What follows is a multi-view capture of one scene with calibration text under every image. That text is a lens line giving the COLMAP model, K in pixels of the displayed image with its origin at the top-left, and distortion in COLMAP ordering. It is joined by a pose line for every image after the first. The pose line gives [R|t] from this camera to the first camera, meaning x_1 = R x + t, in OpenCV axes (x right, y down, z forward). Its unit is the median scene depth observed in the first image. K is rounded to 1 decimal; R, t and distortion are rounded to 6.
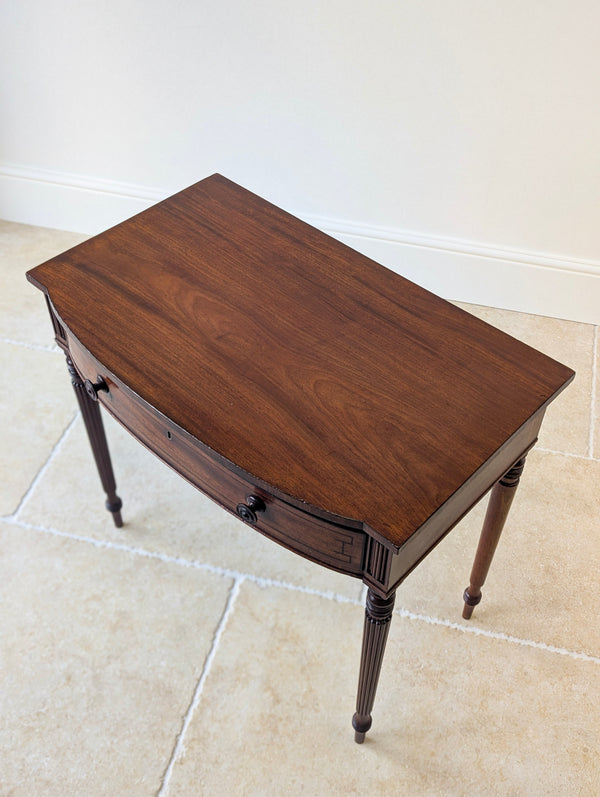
lens RADIAL K [[798.0, 0, 348.0], [0, 798.0, 311.5], [0, 0, 1]] dist [0.011686, 0.013385]
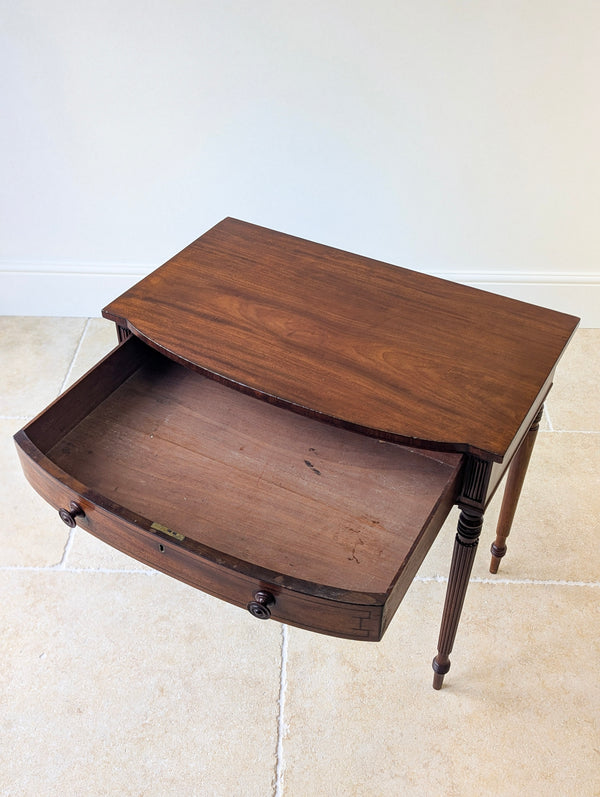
lens RADIAL K [[778.2, 0, 301.1], [0, 778.2, 313.2], [0, 0, 1]] dist [0.013684, 0.007072]
pose [[0.980264, -0.139240, 0.140340, -0.260274], [0.154026, 0.982929, -0.100635, 0.103289], [-0.123932, 0.120265, 0.984976, -0.120622]]
